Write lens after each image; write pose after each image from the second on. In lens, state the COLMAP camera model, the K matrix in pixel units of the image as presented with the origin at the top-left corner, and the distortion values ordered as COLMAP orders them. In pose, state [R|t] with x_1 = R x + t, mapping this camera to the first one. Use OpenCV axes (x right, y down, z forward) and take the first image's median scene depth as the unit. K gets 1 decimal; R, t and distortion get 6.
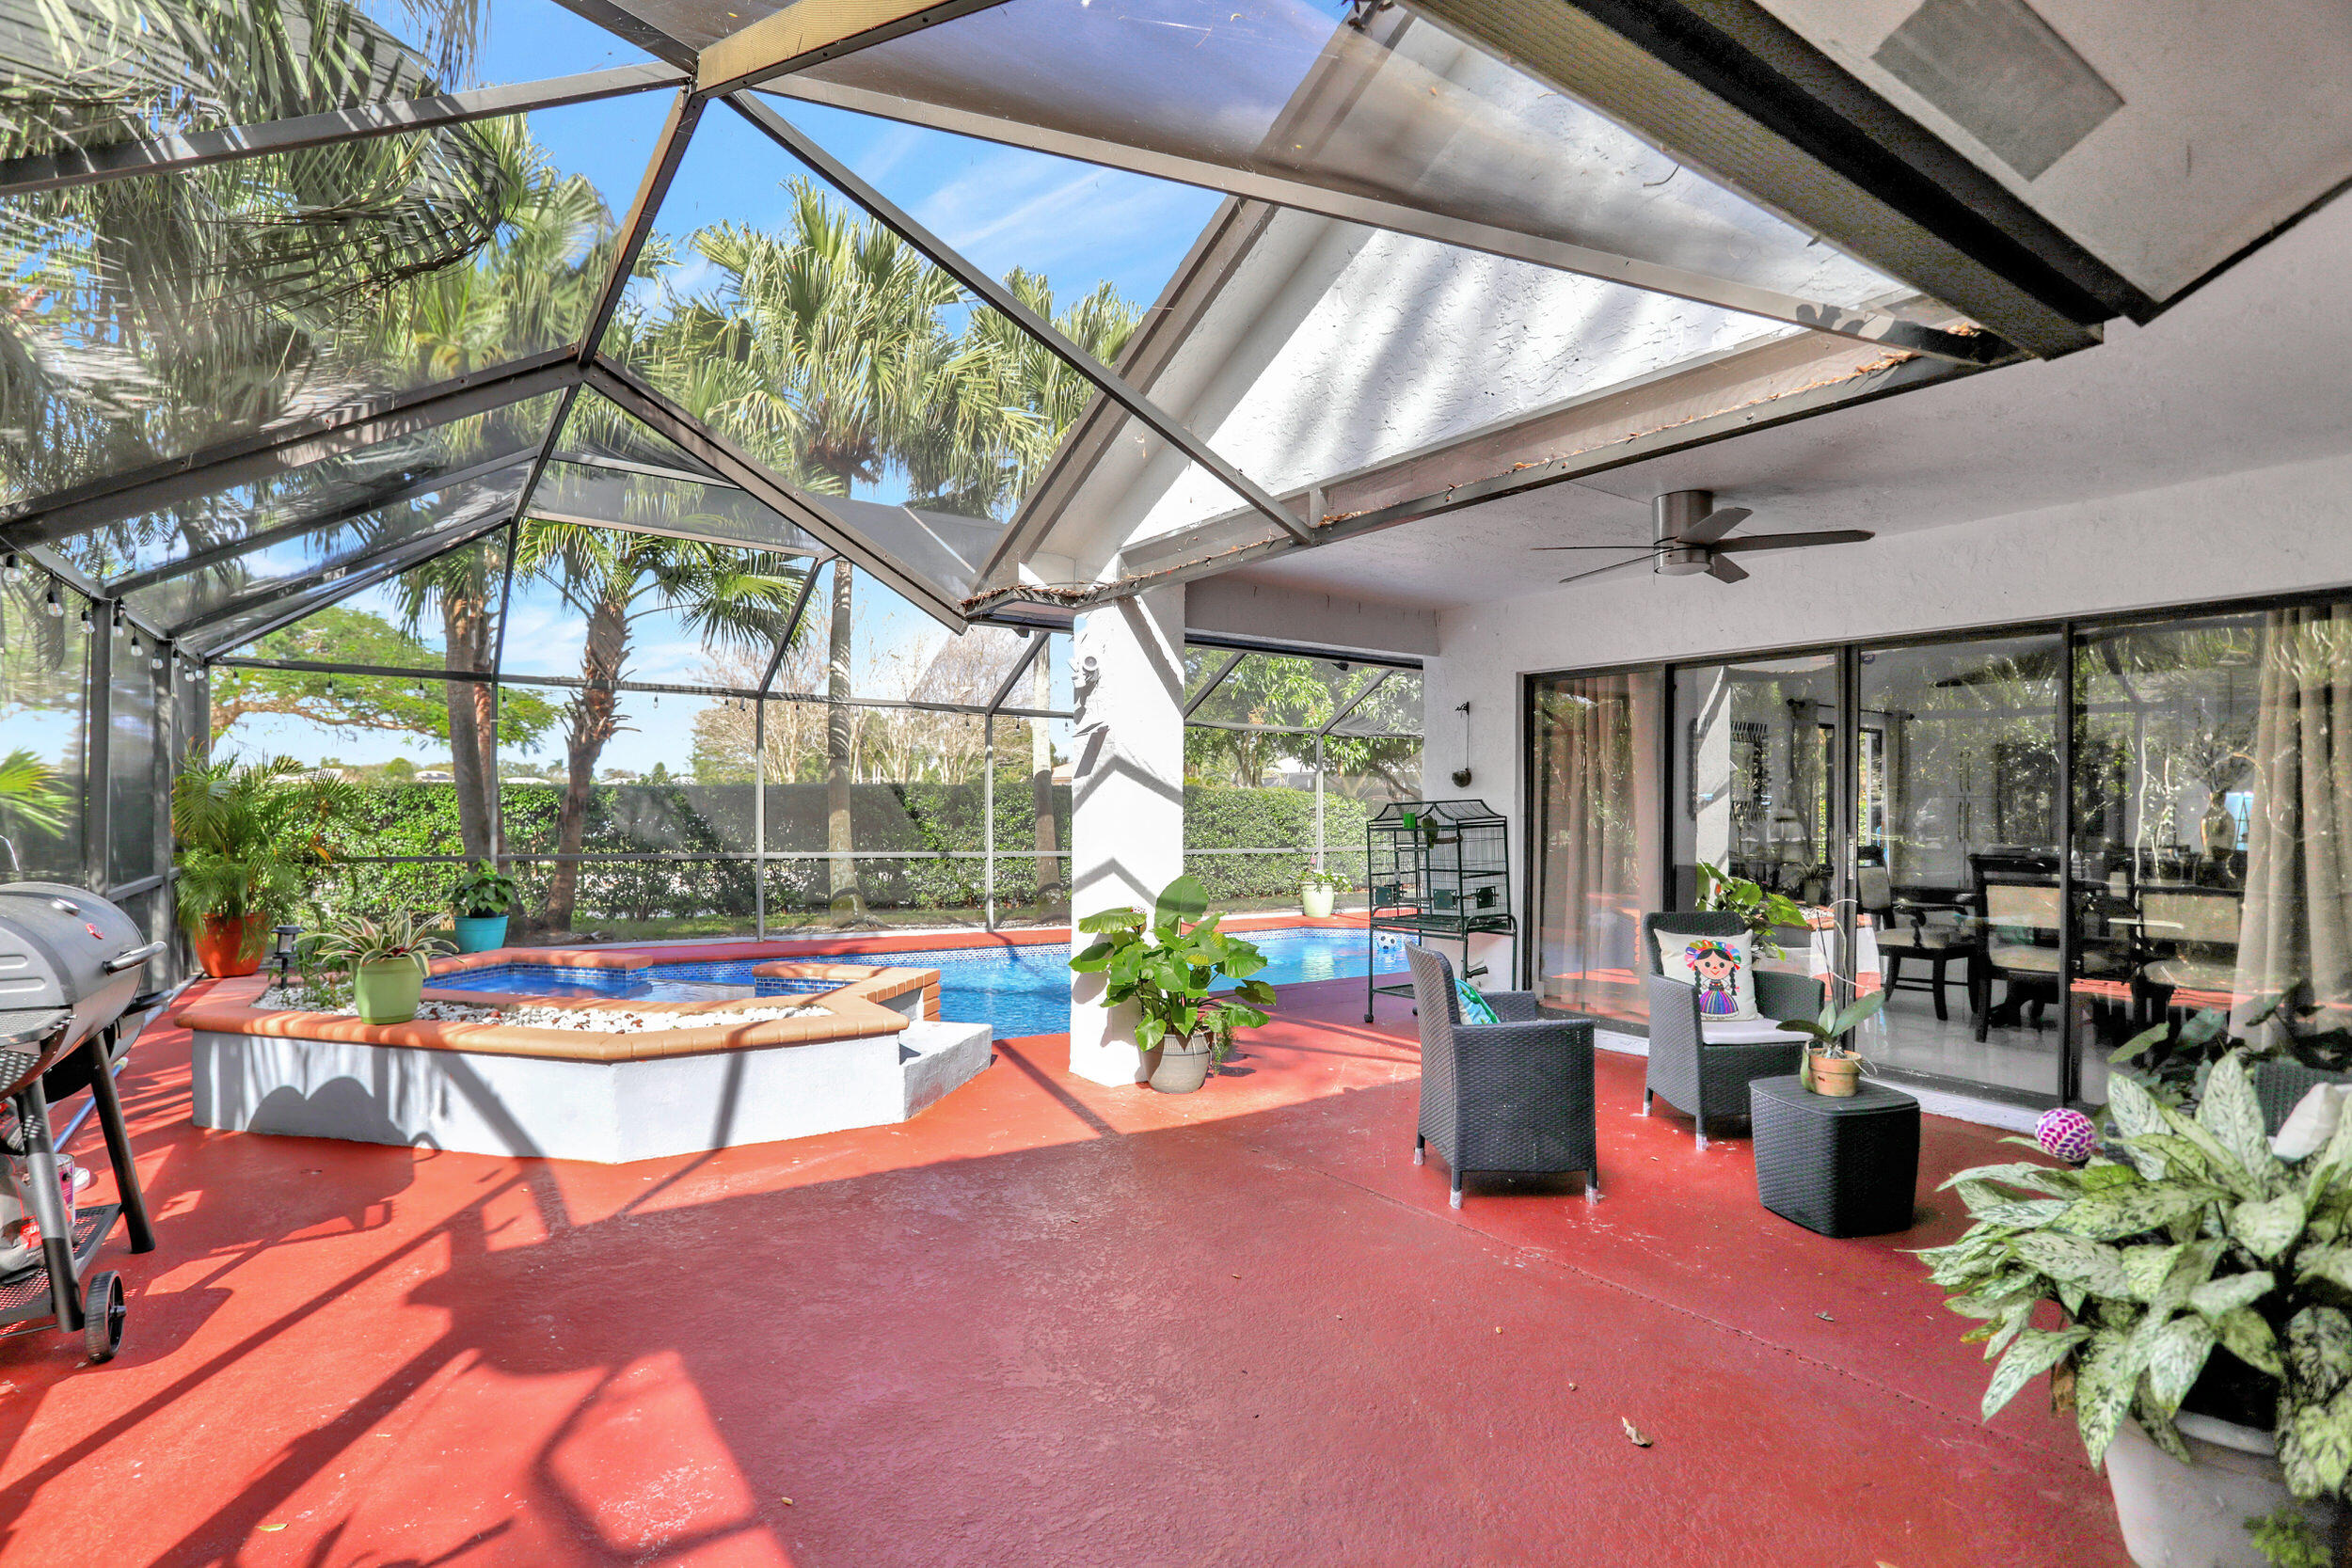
lens RADIAL K [[1179.5, 0, 1178.0], [0, 1179.5, 784.3], [0, 0, 1]] dist [-0.015630, 0.001546]
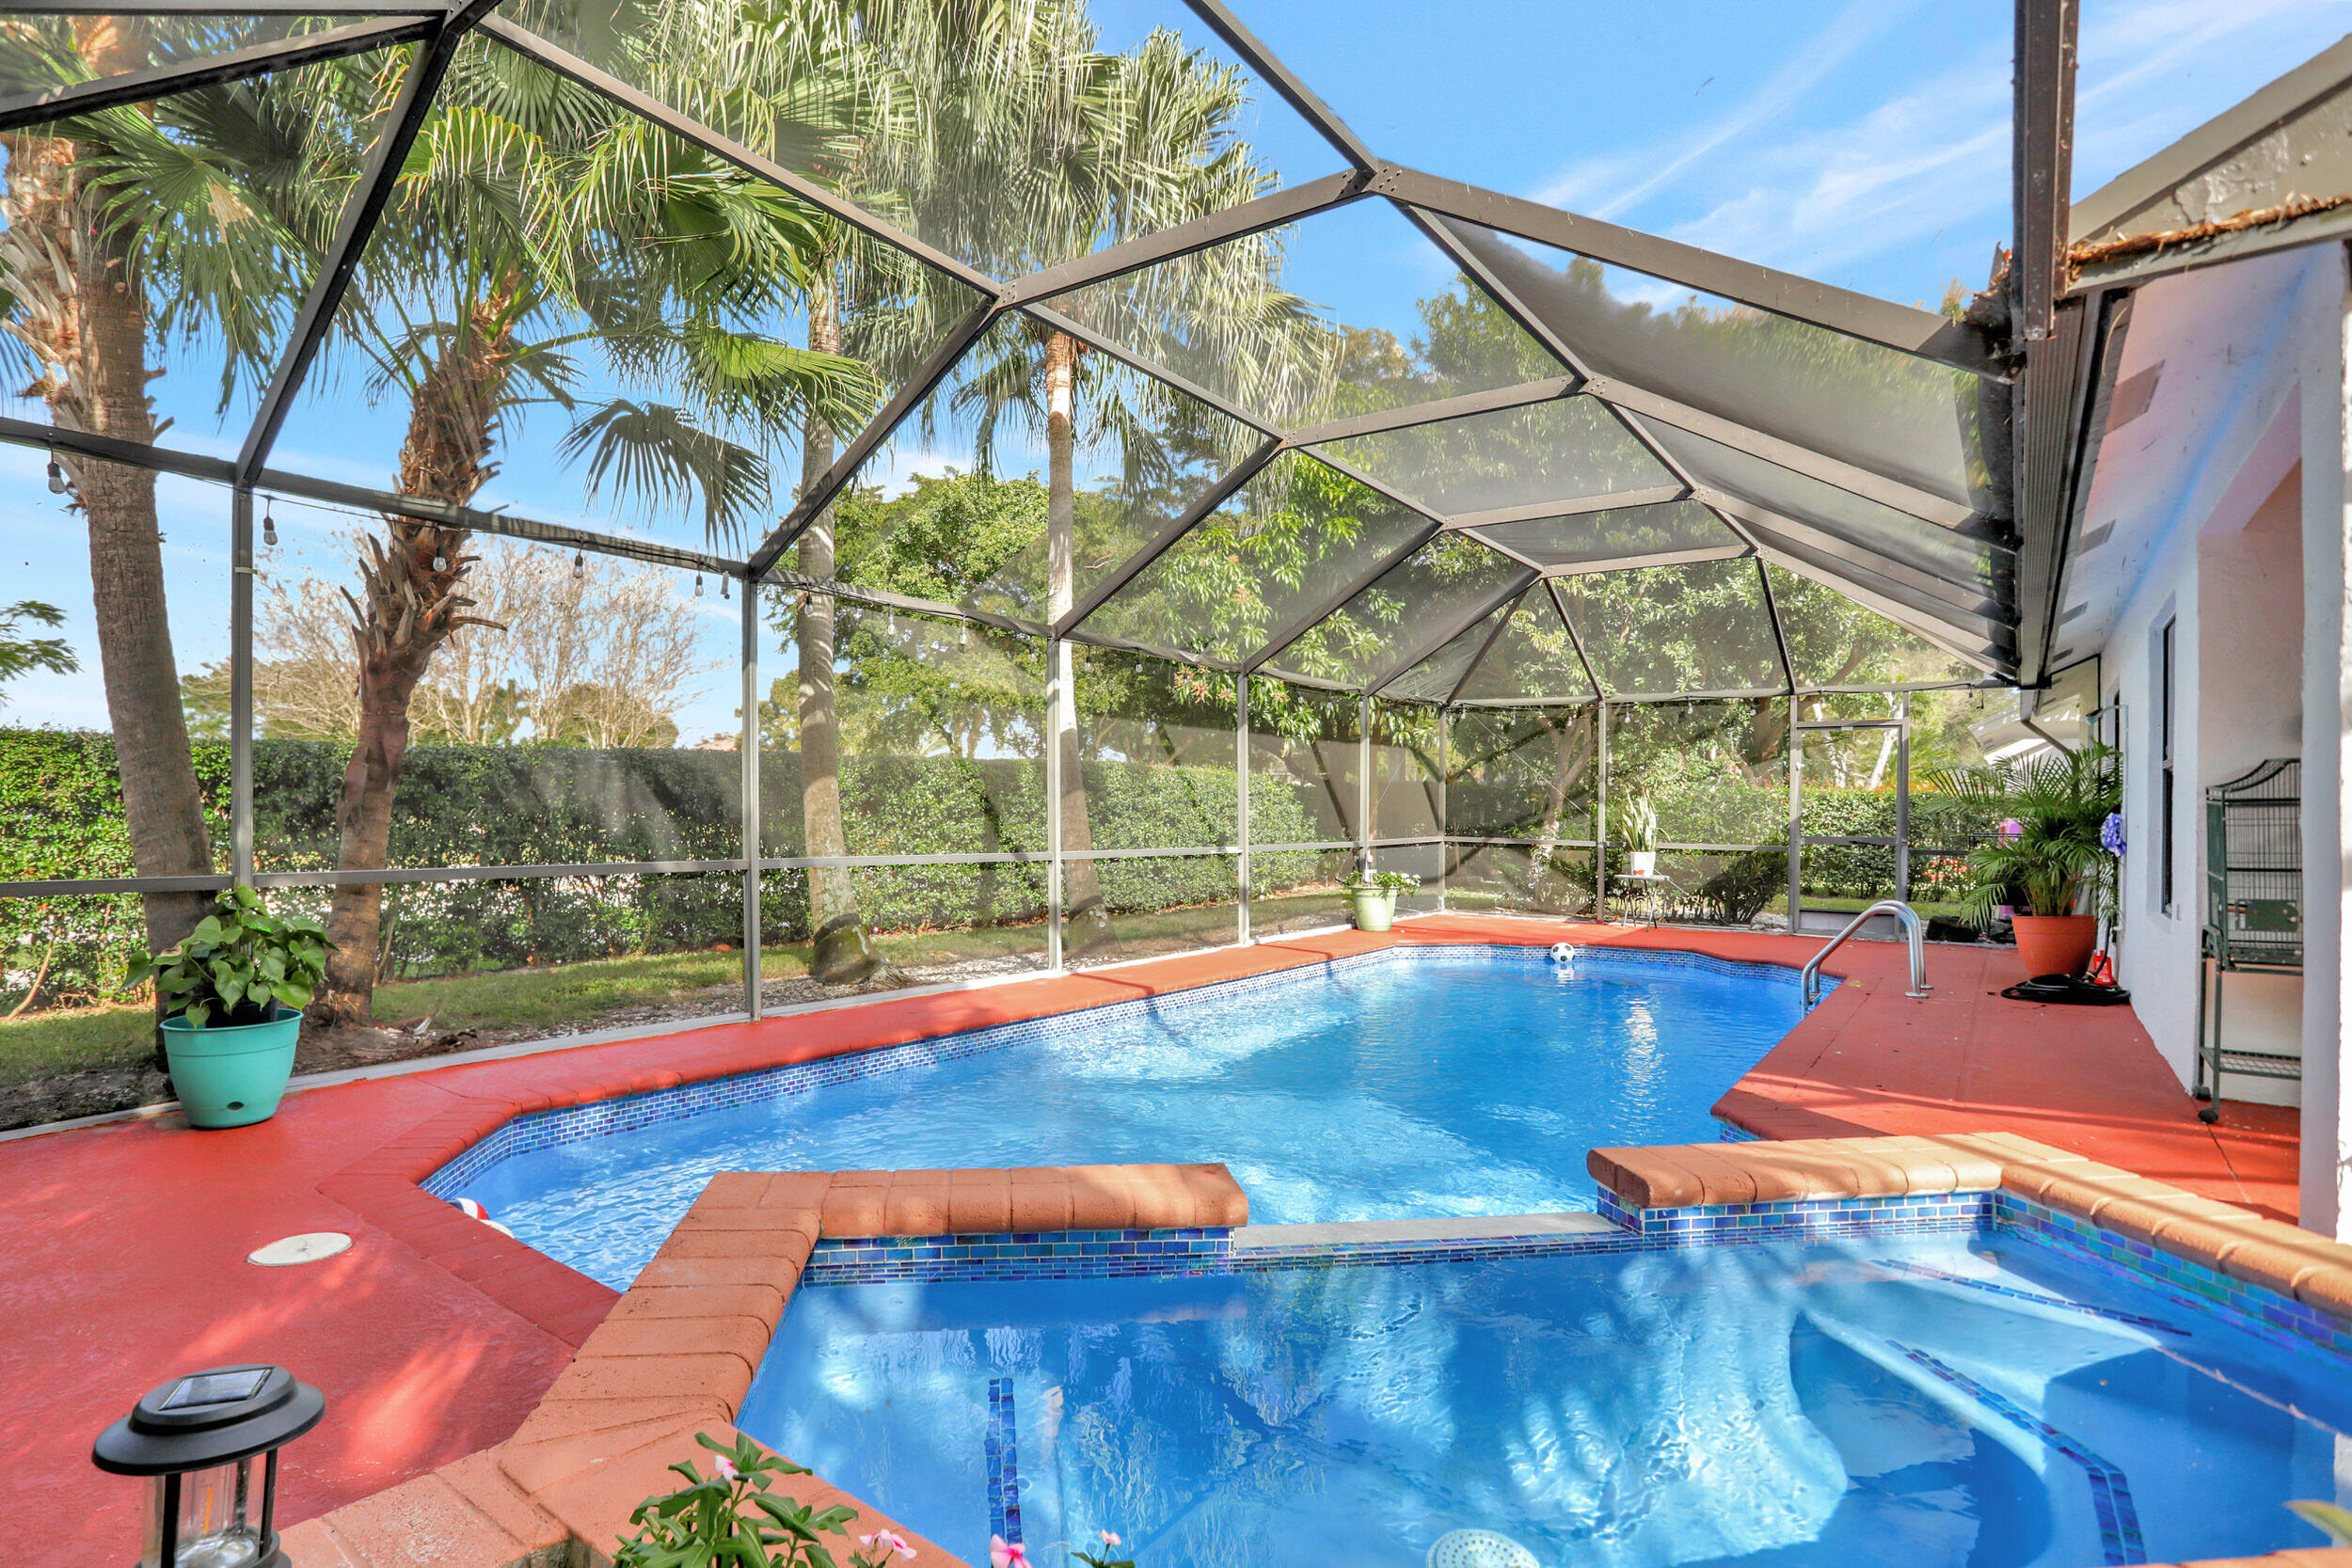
lens RADIAL K [[1179.5, 0, 1176.0], [0, 1179.5, 784.8], [0, 0, 1]] dist [-0.015630, 0.001546]
pose [[0.920414, 0.004300, 0.390922, -0.393944], [-0.005319, 0.999985, 0.001523, 0.021384], [-0.390910, -0.003481, 0.920423, 0.419362]]
